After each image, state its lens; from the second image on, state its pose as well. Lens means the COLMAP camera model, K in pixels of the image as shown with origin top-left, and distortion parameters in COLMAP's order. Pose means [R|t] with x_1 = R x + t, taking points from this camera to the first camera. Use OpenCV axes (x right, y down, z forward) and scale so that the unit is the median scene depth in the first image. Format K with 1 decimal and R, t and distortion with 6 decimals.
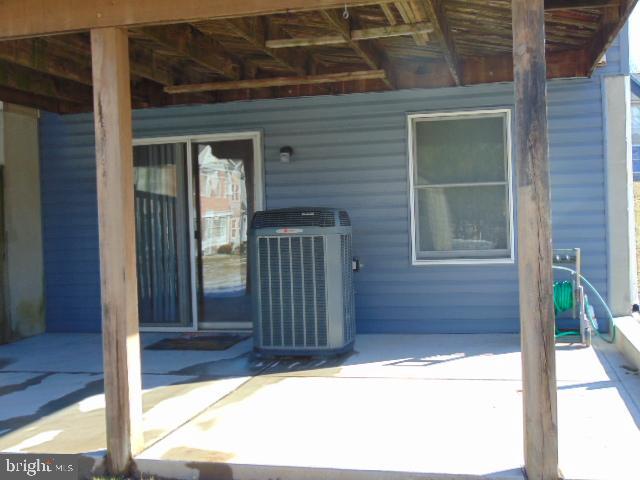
lens RADIAL K [[776.8, 0, 320.6], [0, 776.8, 242.3], [0, 0, 1]] dist [-0.011798, 0.000000]
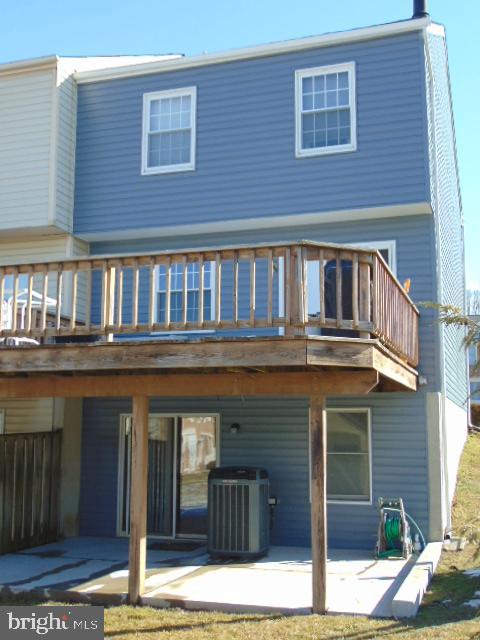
lens RADIAL K [[776.8, 0, 242.4], [0, 776.8, 317.1], [0, 0, 1]] dist [-0.011798, 0.000000]
pose [[0.995760, 0.021999, -0.089322, 0.132590], [-0.037182, 0.984385, -0.172055, -0.077736], [0.084142, 0.174647, 0.981029, -0.751596]]
